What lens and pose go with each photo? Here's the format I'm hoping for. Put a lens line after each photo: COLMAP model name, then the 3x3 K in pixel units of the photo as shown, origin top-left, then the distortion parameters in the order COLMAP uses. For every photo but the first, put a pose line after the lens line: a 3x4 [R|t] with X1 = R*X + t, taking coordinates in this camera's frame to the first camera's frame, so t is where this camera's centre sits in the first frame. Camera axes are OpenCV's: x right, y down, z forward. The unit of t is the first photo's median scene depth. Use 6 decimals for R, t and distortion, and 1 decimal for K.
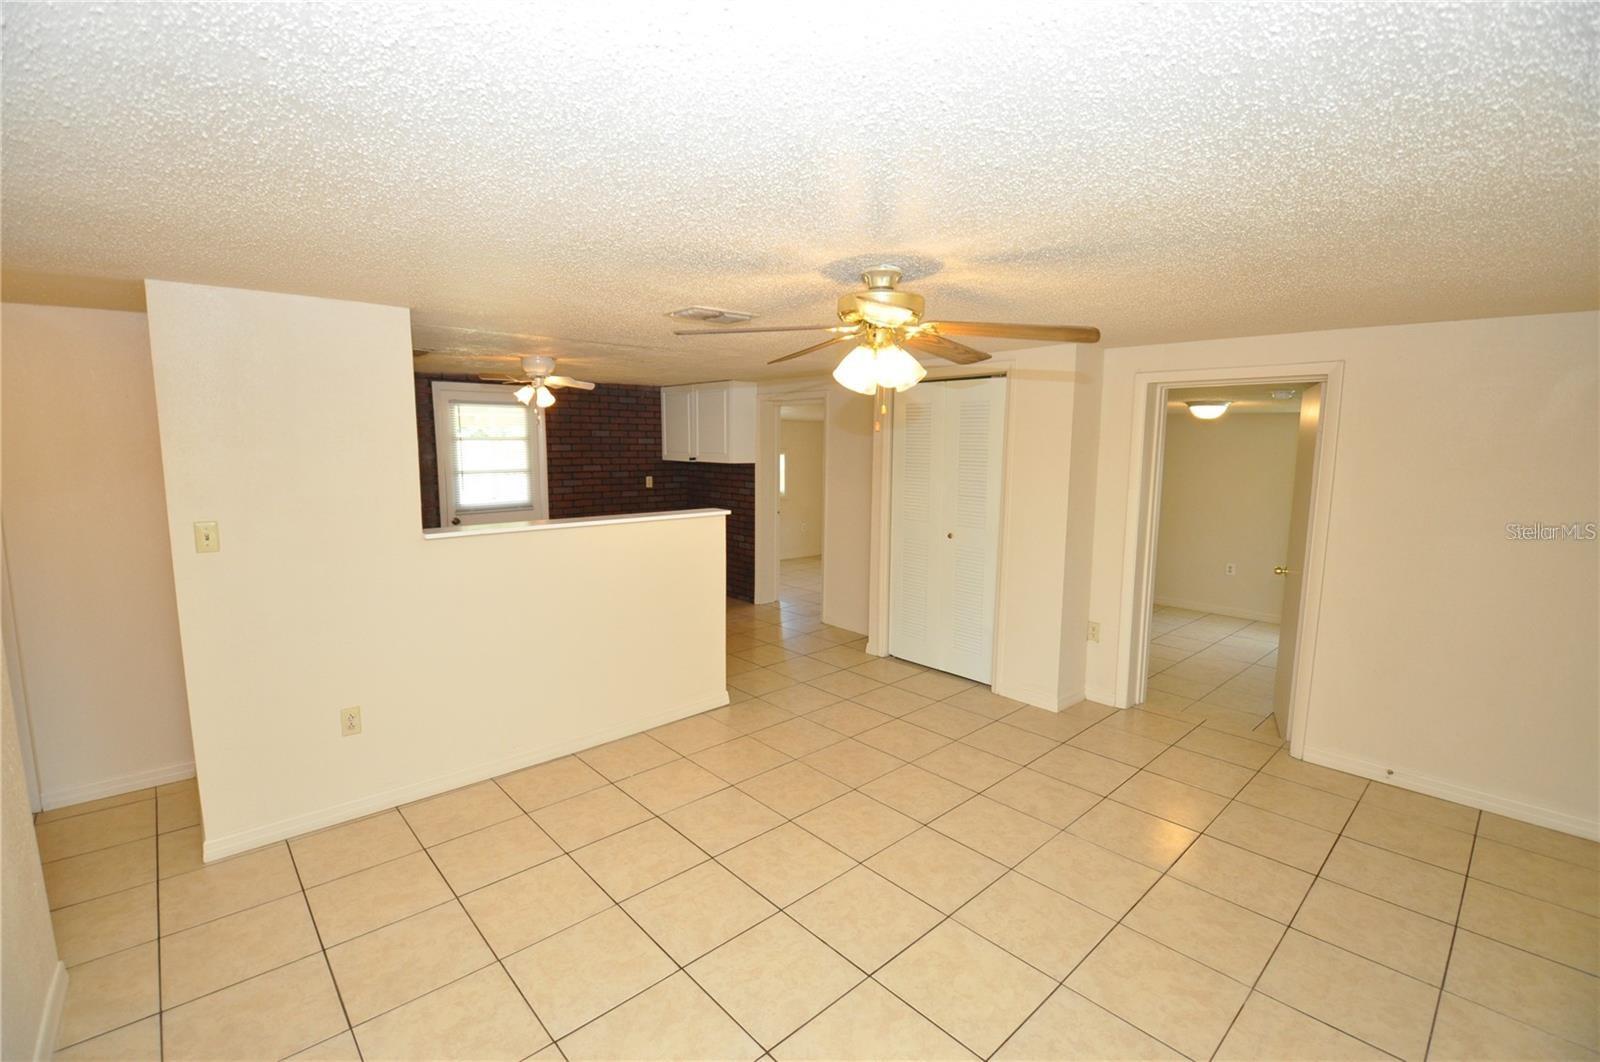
lens RADIAL K [[703.9, 0, 795.5], [0, 703.9, 532.5], [0, 0, 1]] dist [0.002431, -0.009682]
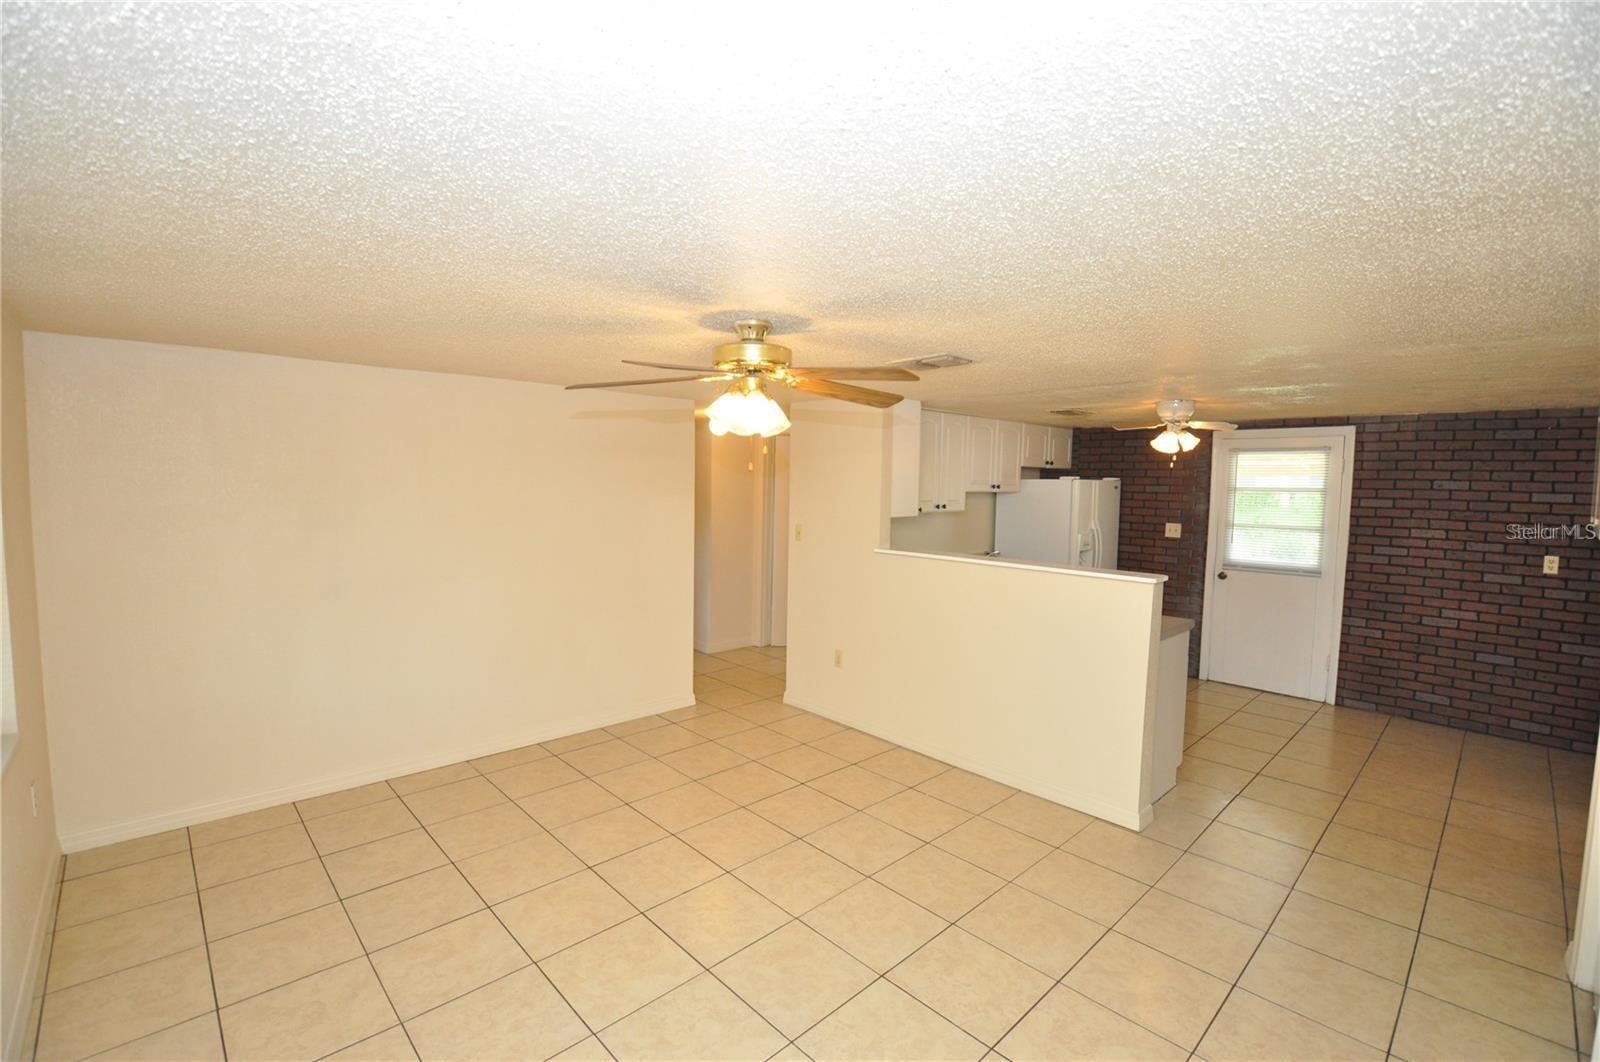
lens RADIAL K [[703.9, 0, 795.5], [0, 703.9, 532.5], [0, 0, 1]] dist [0.002431, -0.009682]
pose [[0.010763, 0.068693, -0.997580, 0.816575], [-0.148741, 0.986649, 0.066336, -0.090822], [0.988818, 0.147667, 0.020837, 0.726400]]
